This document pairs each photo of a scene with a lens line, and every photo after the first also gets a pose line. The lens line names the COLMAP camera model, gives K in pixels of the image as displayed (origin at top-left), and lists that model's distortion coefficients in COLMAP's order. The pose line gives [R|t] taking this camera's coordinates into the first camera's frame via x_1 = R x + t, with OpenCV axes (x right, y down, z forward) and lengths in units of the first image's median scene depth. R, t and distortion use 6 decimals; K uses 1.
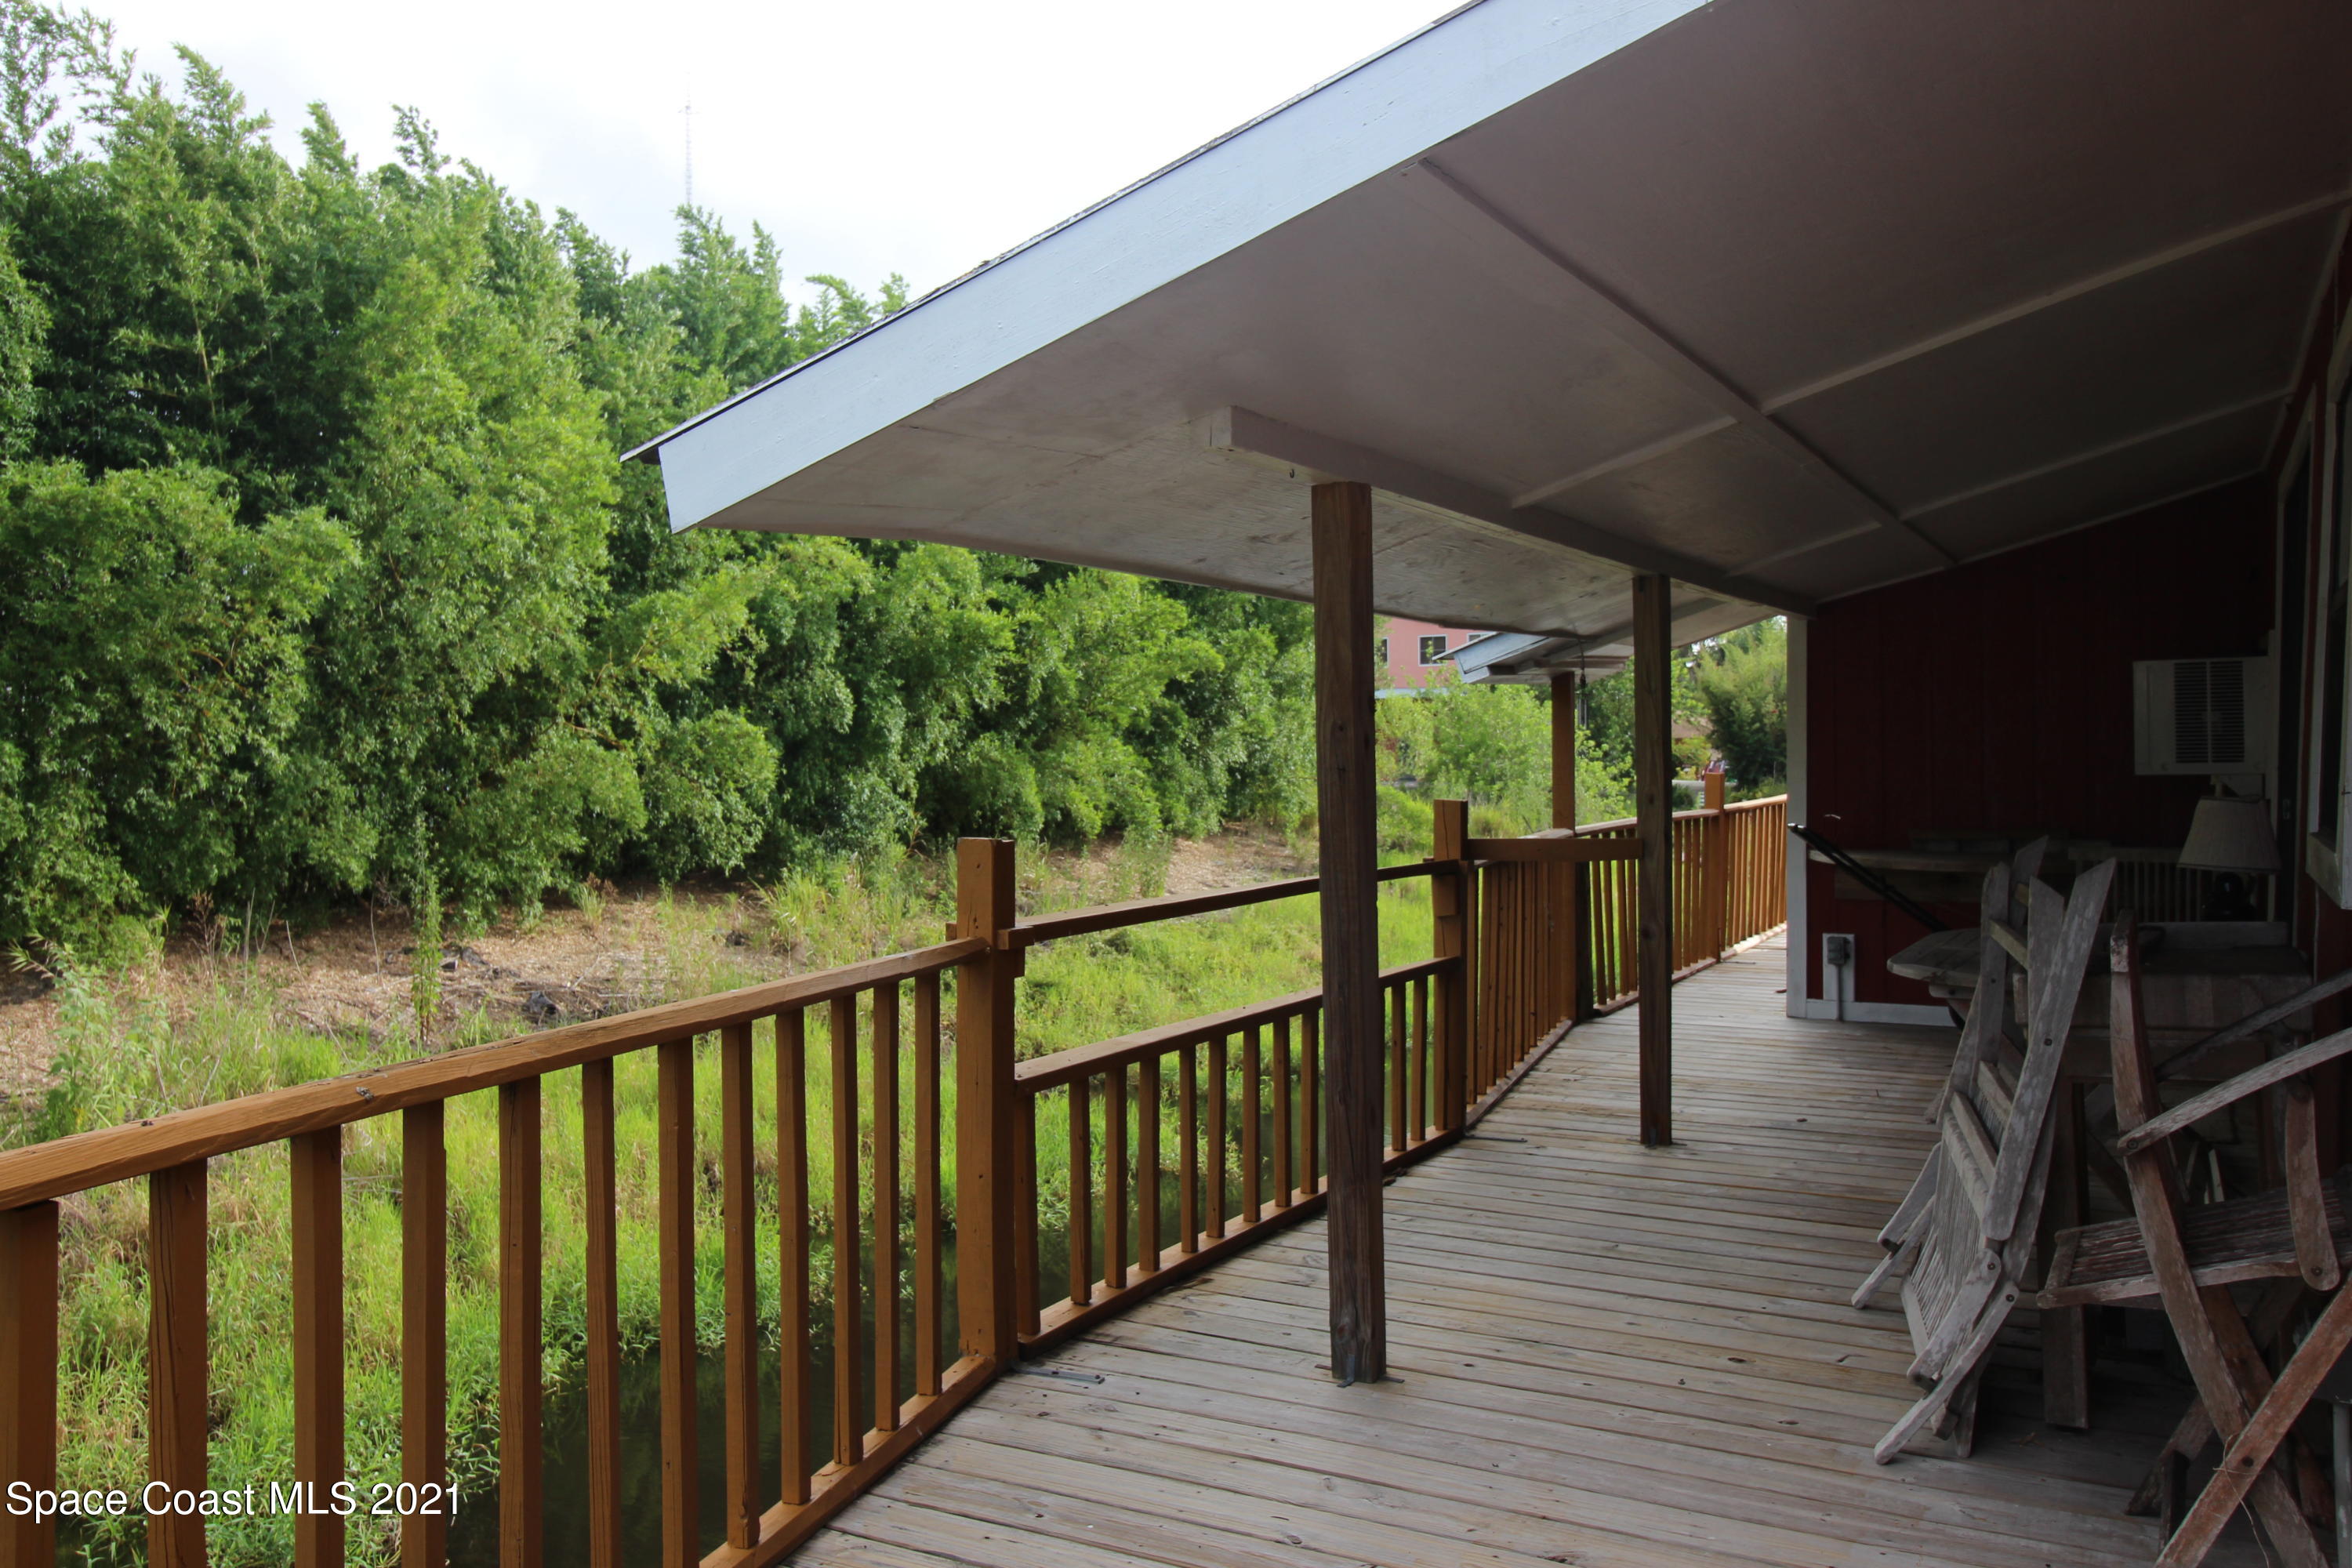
lens RADIAL K [[1817.6, 0, 1149.5], [0, 1817.6, 751.0], [0, 0, 1]] dist [0.009940, -0.009173]
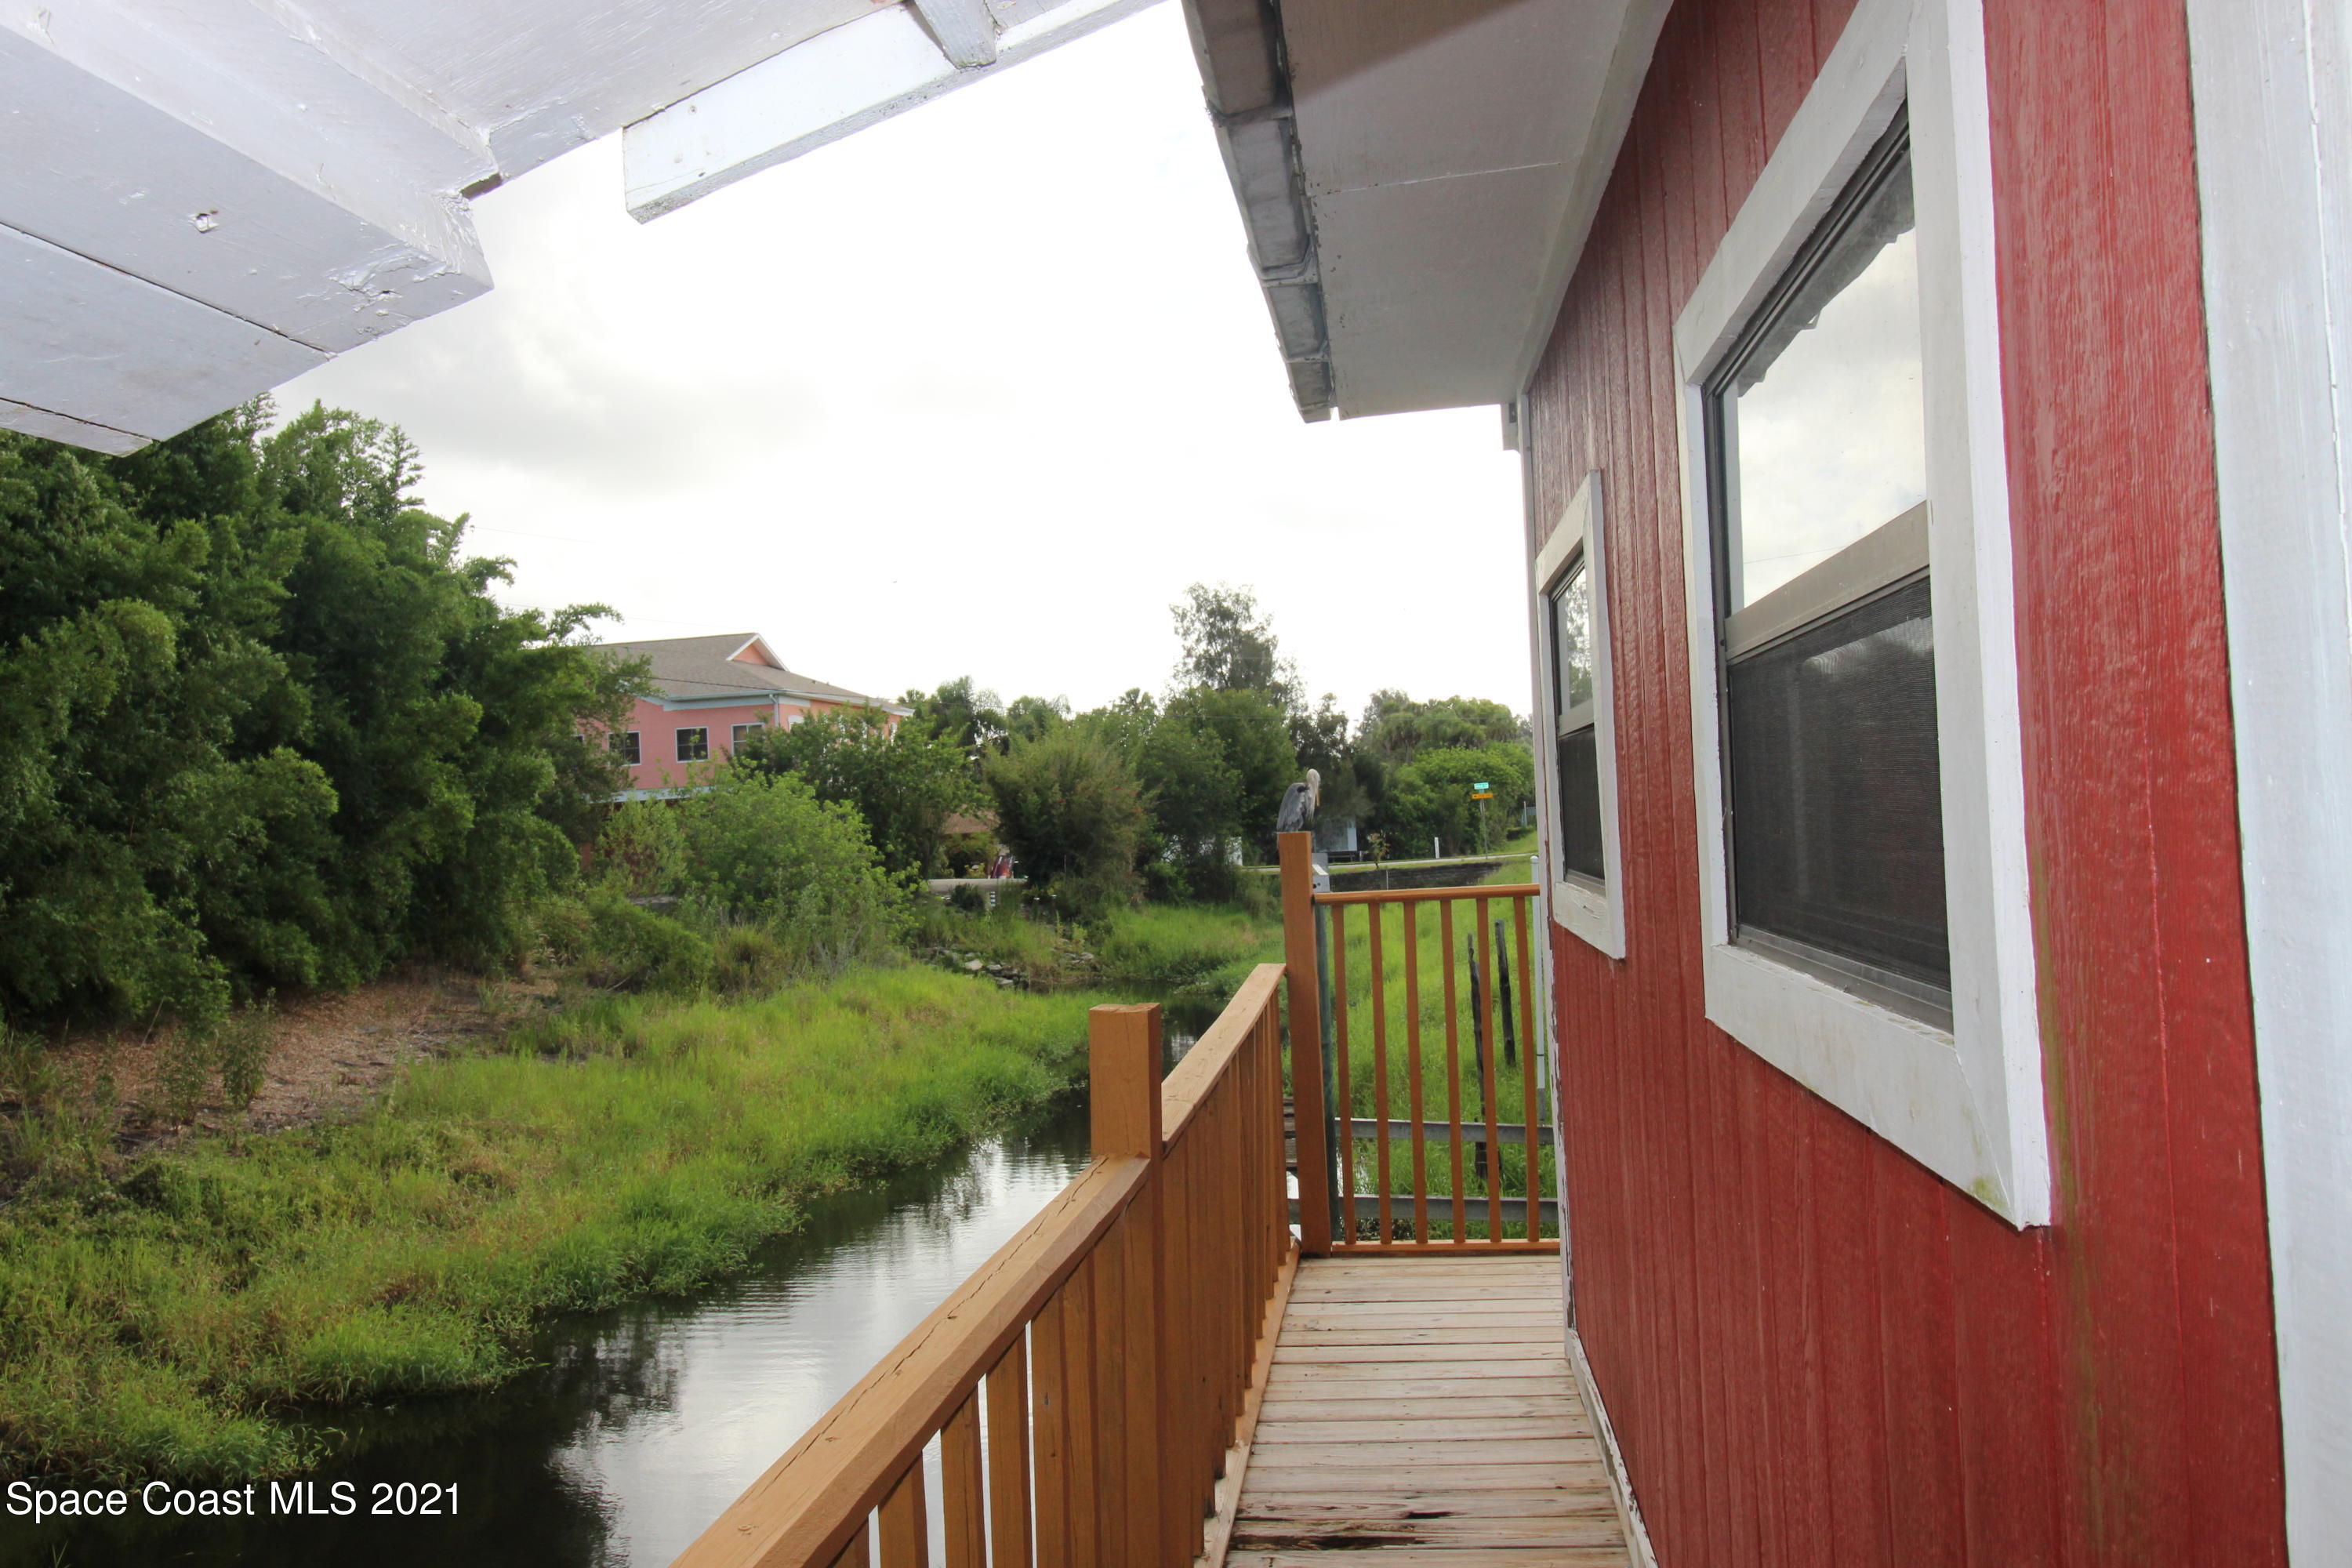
lens RADIAL K [[1835.1, 0, 1160.5], [0, 1835.1, 748.3], [0, 0, 1]] dist [0.004386, 0.003222]
pose [[0.924616, -0.023067, 0.380202, 0.067383], [0.044649, 0.997847, -0.048042, -0.003273], [-0.378276, 0.061396, 0.923655, 0.229188]]
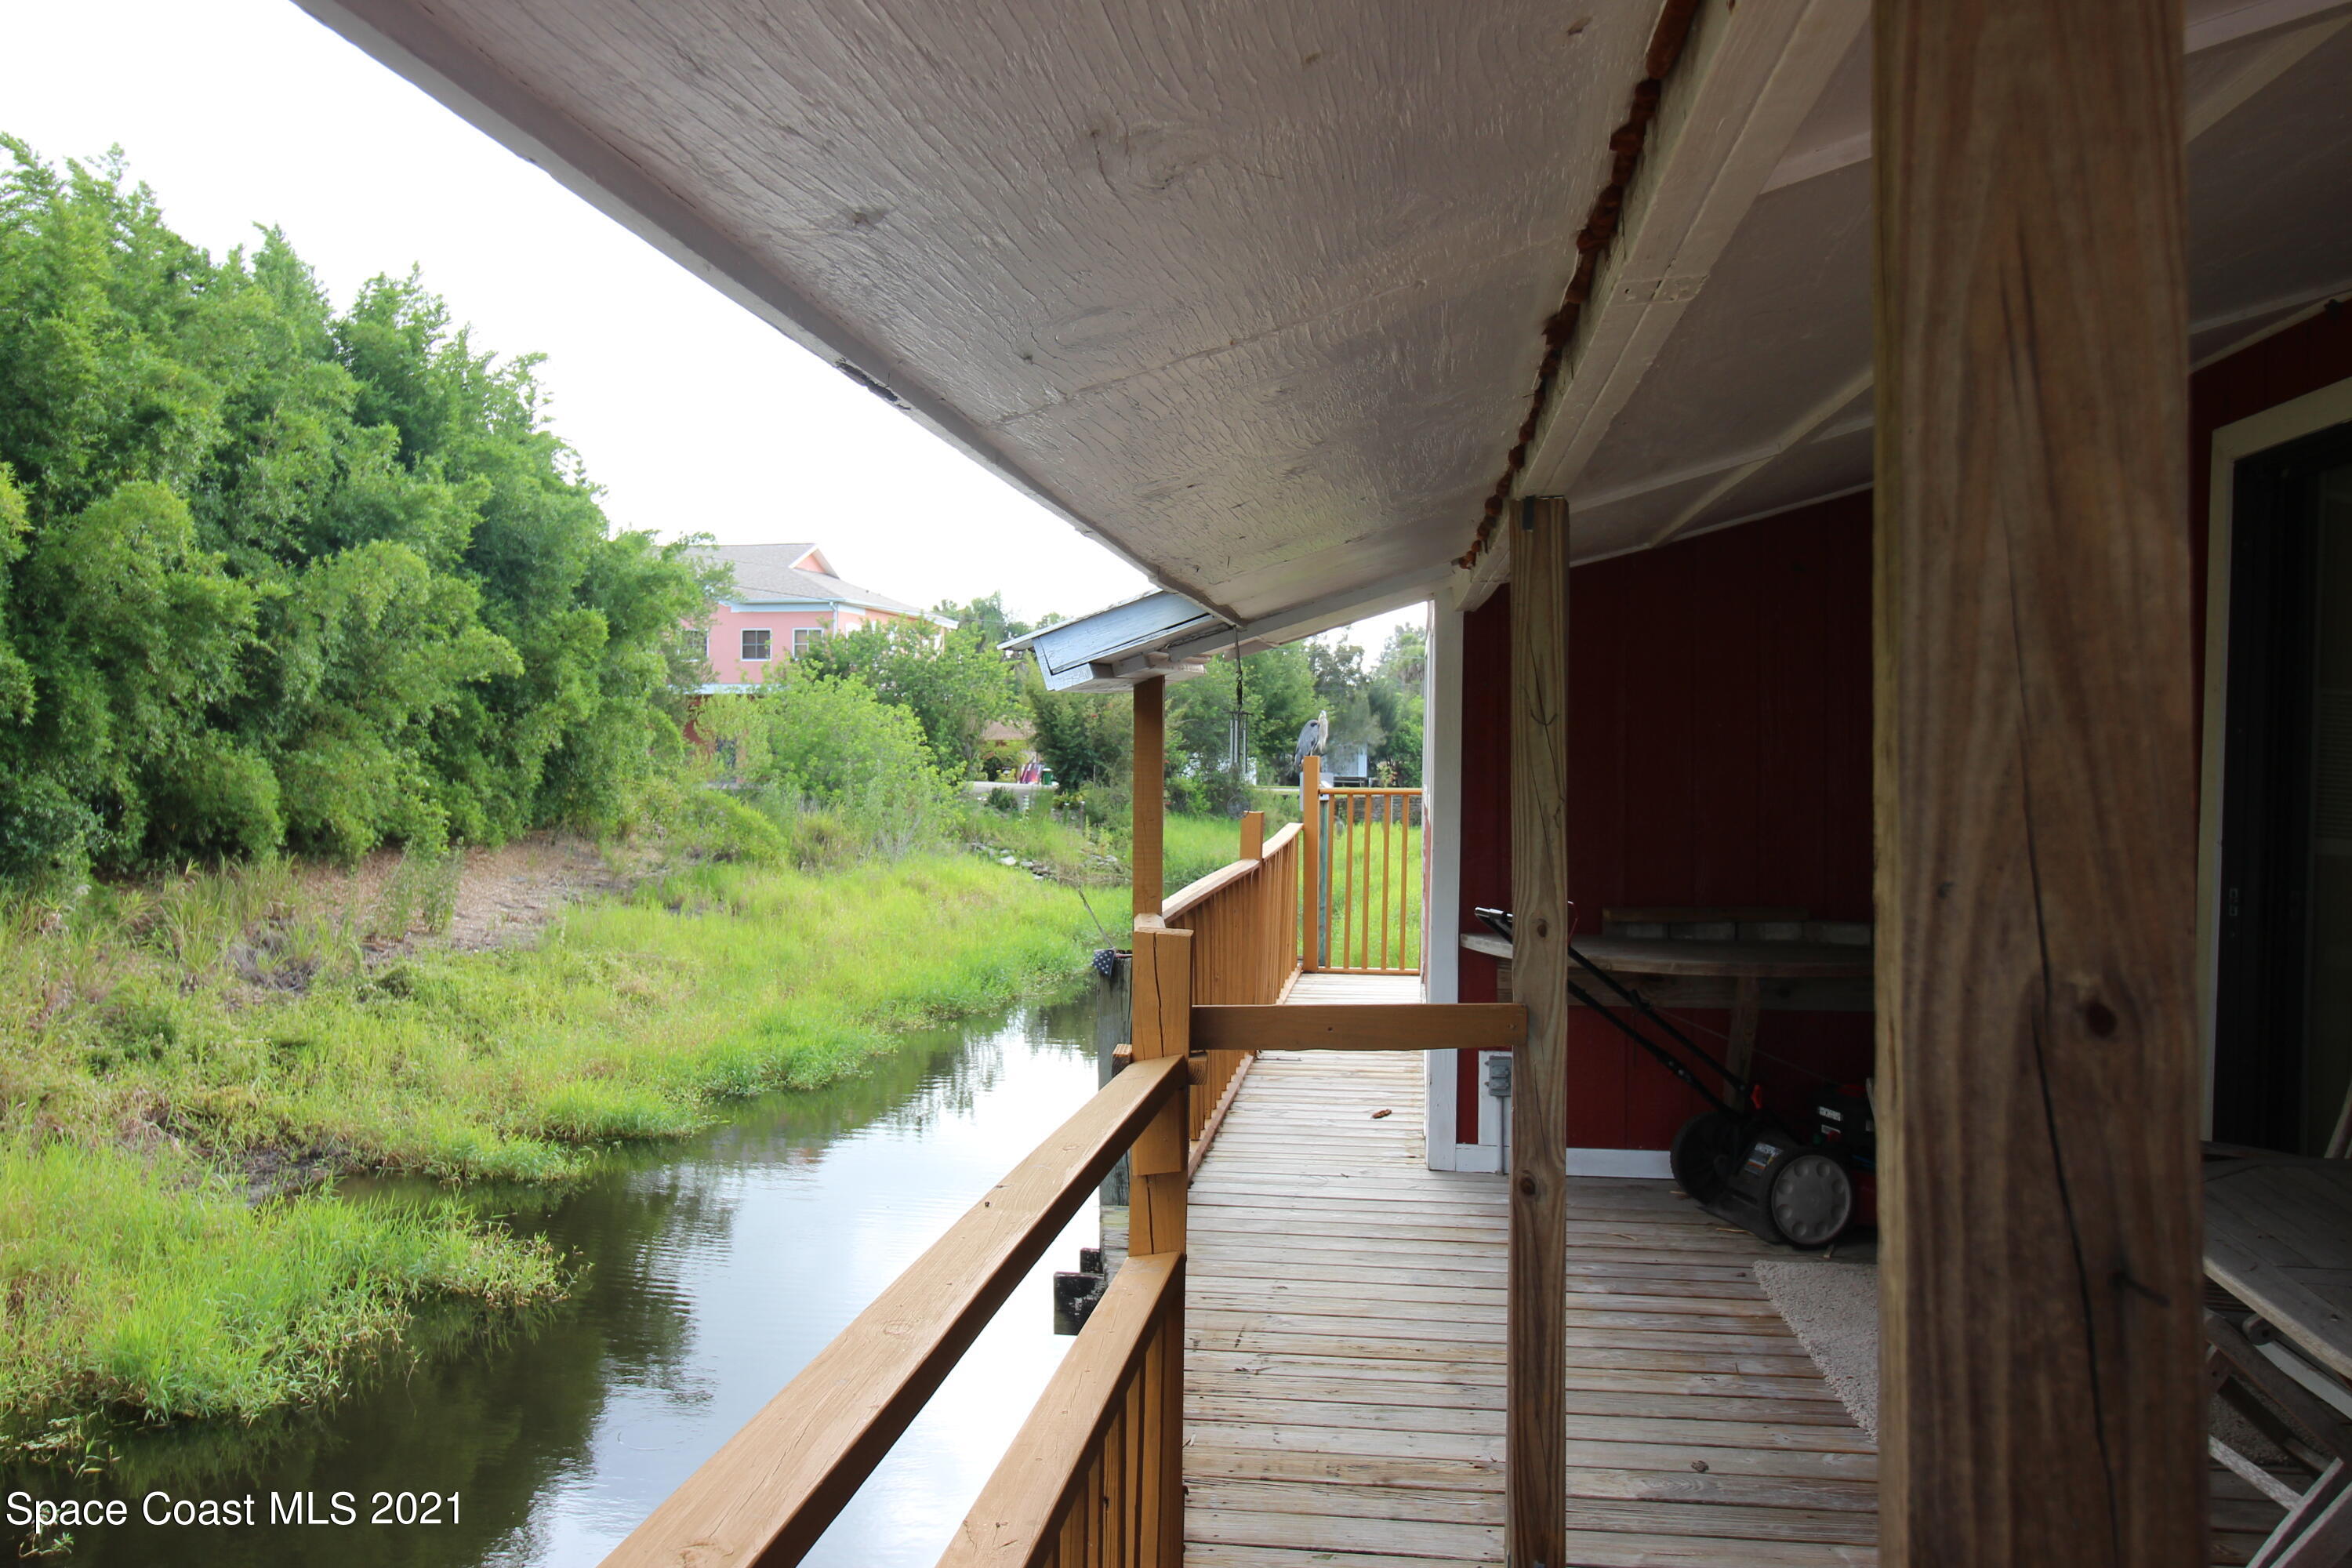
lens RADIAL K [[1817.6, 0, 1149.5], [0, 1817.6, 751.0], [0, 0, 1]] dist [0.009940, -0.009173]
pose [[0.930634, 0.009651, 0.365824, -0.001491], [-0.009950, 0.999950, -0.001066, -0.003222], [-0.365816, -0.002648, 0.930684, 0.092196]]
